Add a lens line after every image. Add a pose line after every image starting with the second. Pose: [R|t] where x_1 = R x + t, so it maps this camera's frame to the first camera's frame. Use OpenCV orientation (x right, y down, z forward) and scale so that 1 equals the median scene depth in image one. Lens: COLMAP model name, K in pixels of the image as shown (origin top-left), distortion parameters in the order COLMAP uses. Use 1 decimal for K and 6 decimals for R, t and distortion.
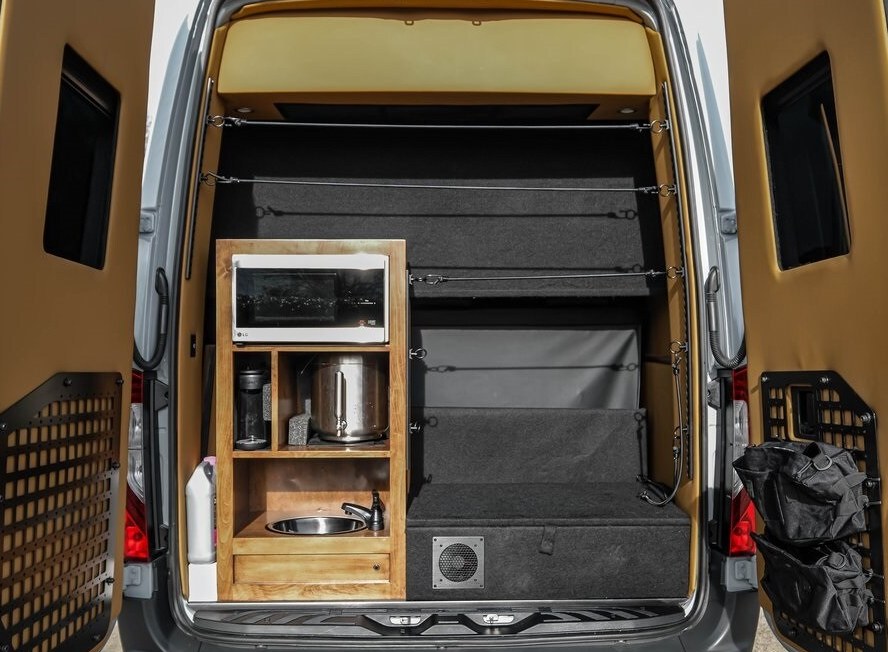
lens RADIAL K [[1031.6, 0, 444.0], [0, 1031.6, 325.9], [0, 0, 1]] dist [0.005559, 0.000000]
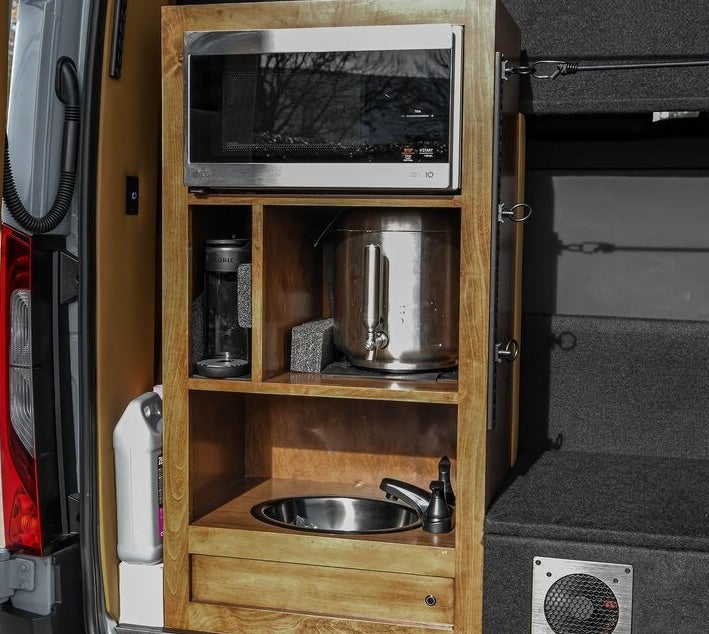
lens RADIAL K [[1157.3, 0, 354.5], [0, 1157.3, 316.9], [0, 0, 1]] dist [0.003897, 0.000000]
pose [[0.948871, 0.036426, -0.313554, 0.084498], [-0.010697, 0.996460, 0.083389, 0.031820], [0.315482, -0.075771, 0.945902, 0.413161]]
